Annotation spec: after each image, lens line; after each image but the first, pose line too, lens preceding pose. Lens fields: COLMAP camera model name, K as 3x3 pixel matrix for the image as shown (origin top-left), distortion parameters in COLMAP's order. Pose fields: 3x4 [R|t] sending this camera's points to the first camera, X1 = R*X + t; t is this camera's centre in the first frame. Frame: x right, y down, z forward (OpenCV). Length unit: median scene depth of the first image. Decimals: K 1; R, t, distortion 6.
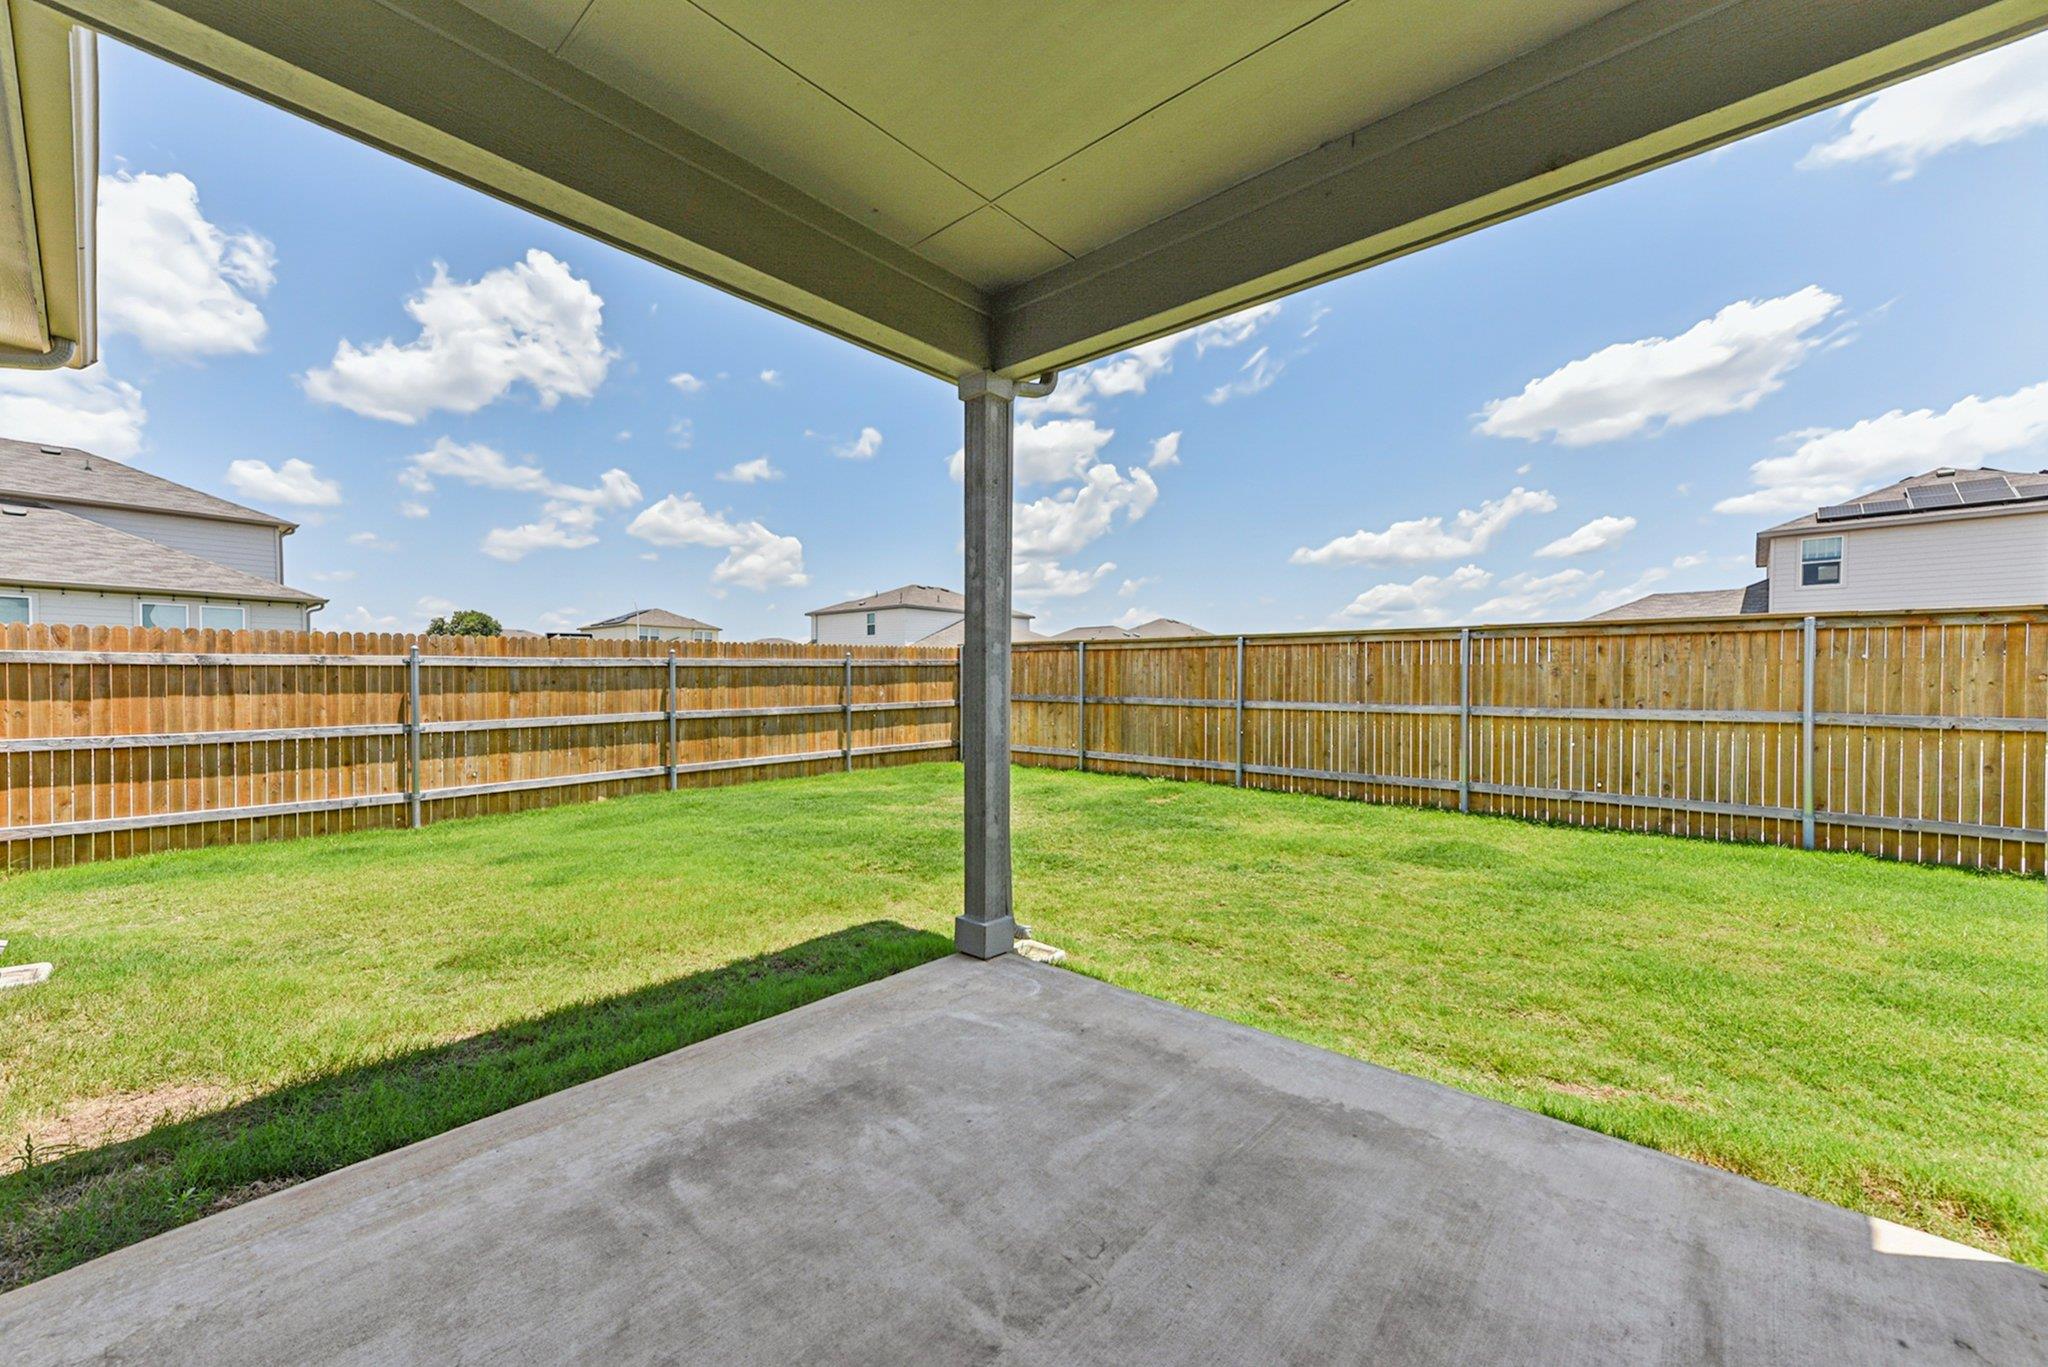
lens RADIAL K [[806.5, 0, 1024.0], [0, 806.5, 683.5], [0, 0, 1]] dist [0.000387, 0.000004]
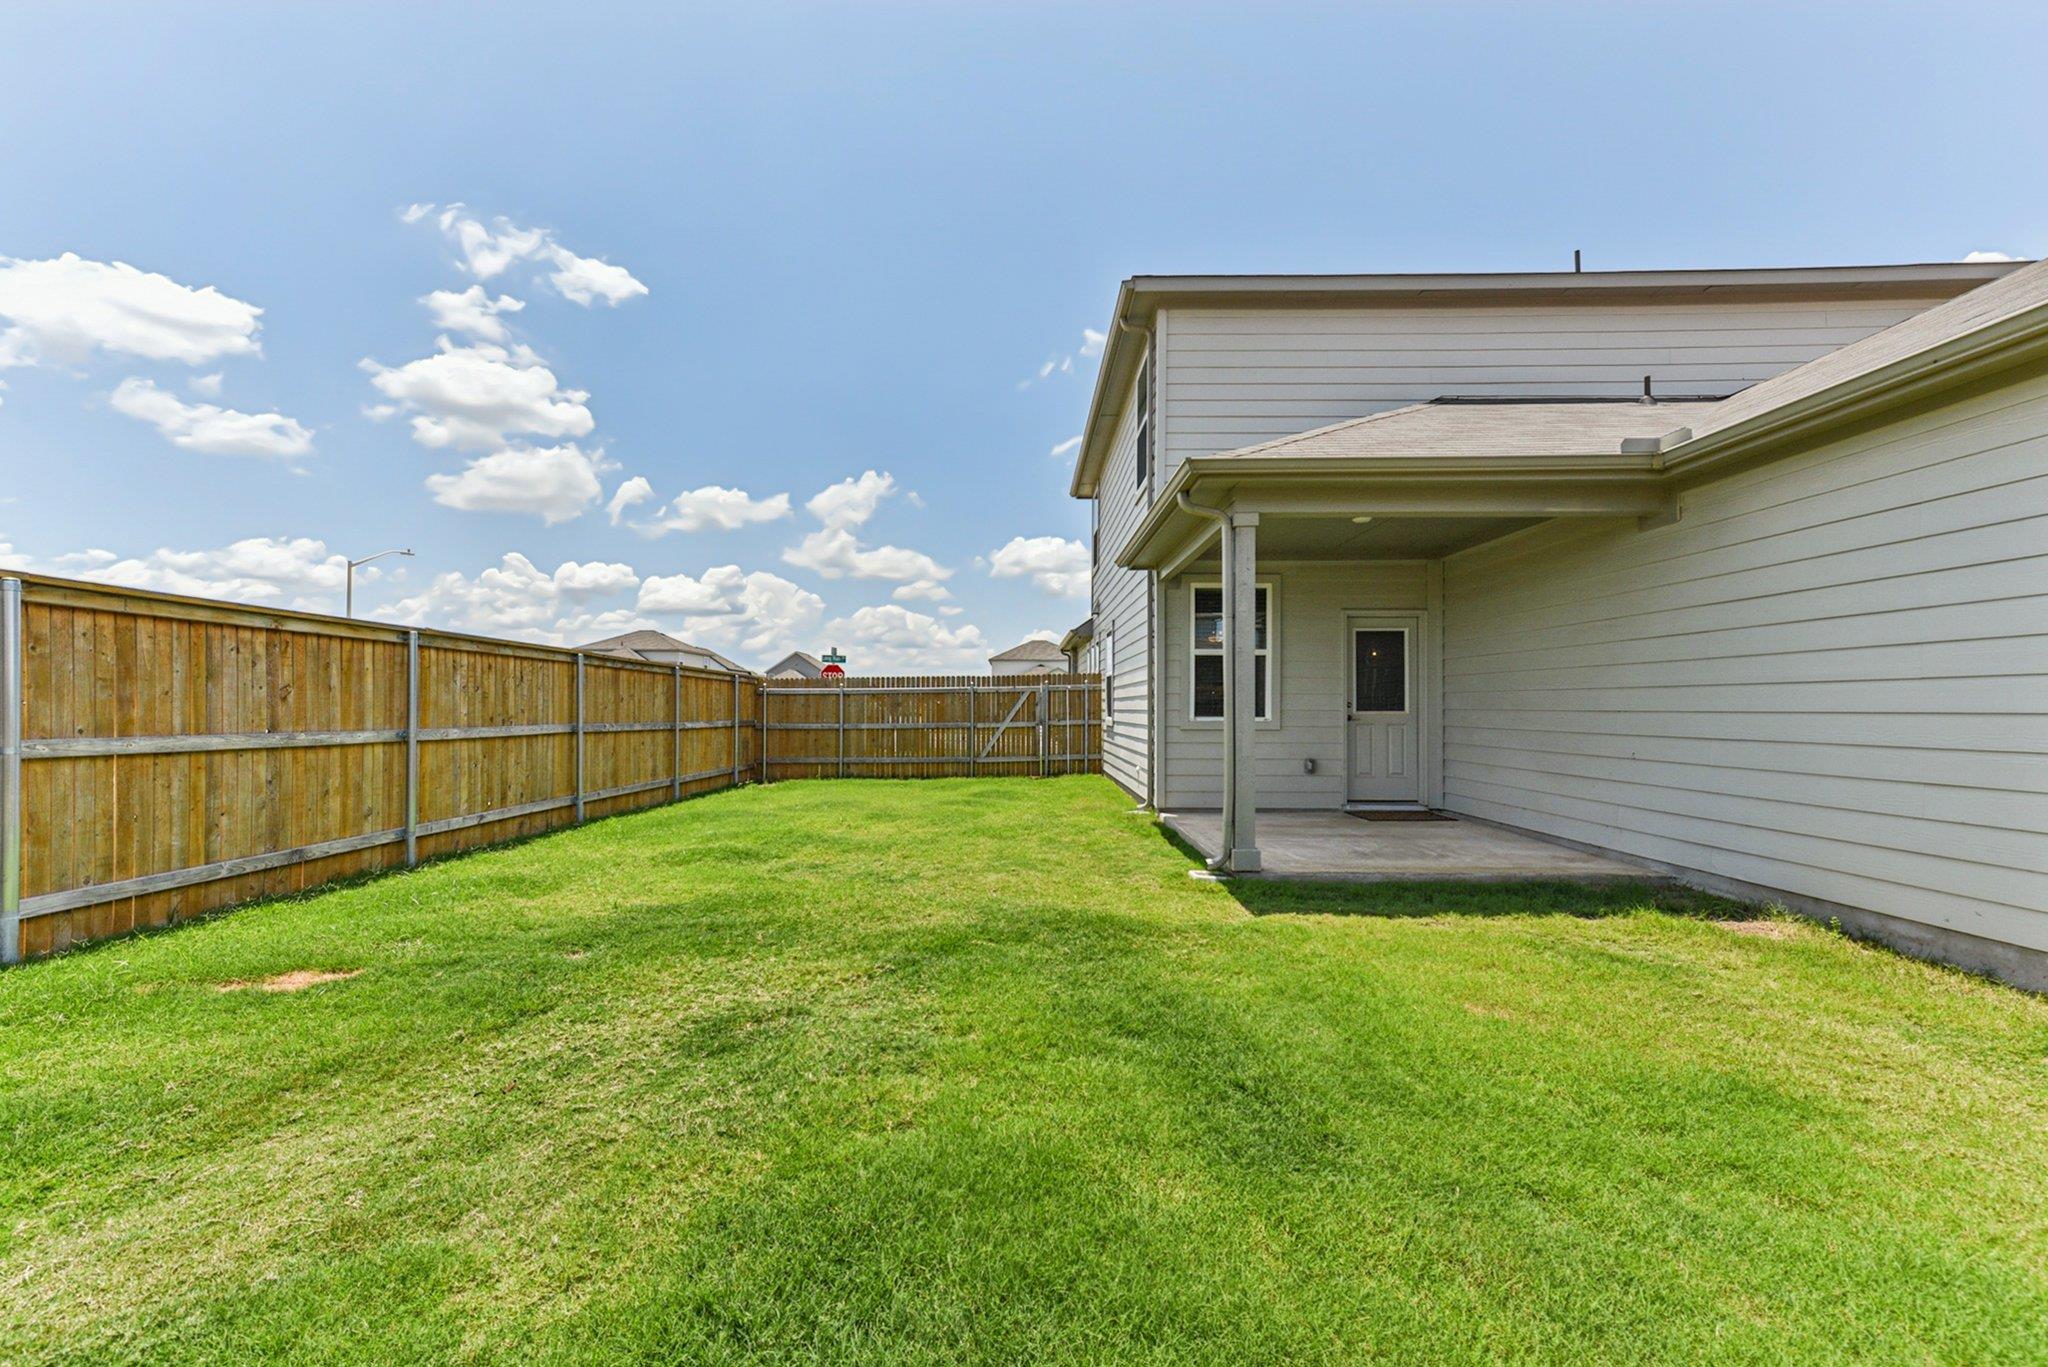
lens RADIAL K [[806.5, 0, 1024.0], [0, 806.5, 683.5], [0, 0, 1]] dist [0.000387, 0.000004]
pose [[-0.663657, 0.017297, 0.747837, -0.363273], [-0.007902, 0.999515, -0.030131, 0.001591], [-0.747995, -0.025906, -0.663198, 0.923876]]
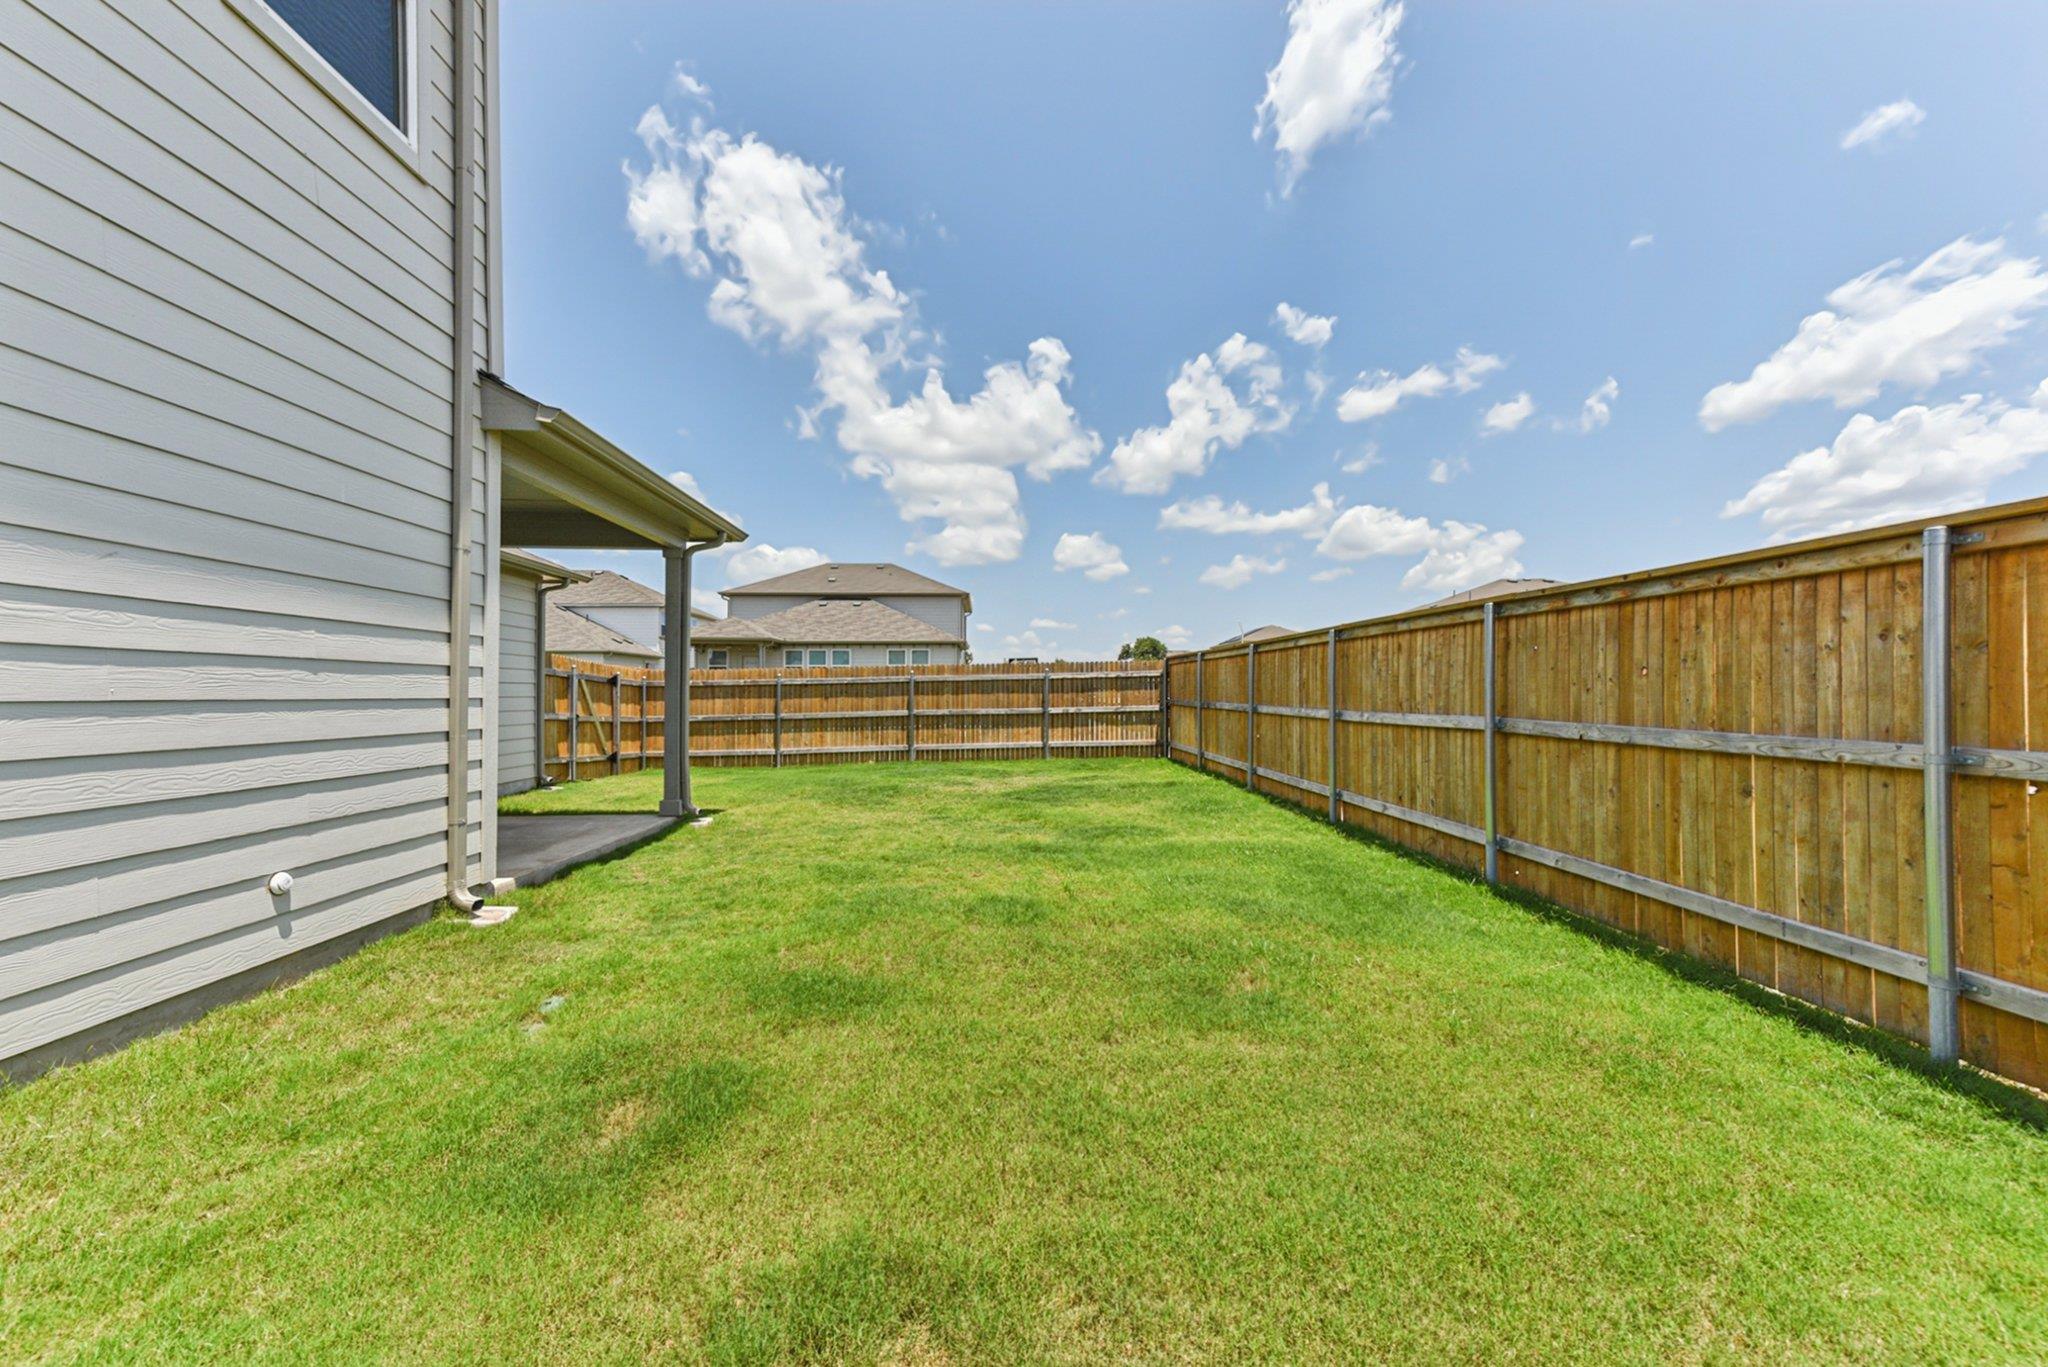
lens RADIAL K [[806.5, 0, 1024.0], [0, 806.5, 683.5], [0, 0, 1]] dist [0.000387, 0.000004]
pose [[0.673030, -0.014990, -0.739463, 0.835531], [0.004366, 0.999858, -0.016294, 0.008236], [0.739602, 0.007738, 0.673000, 0.098618]]
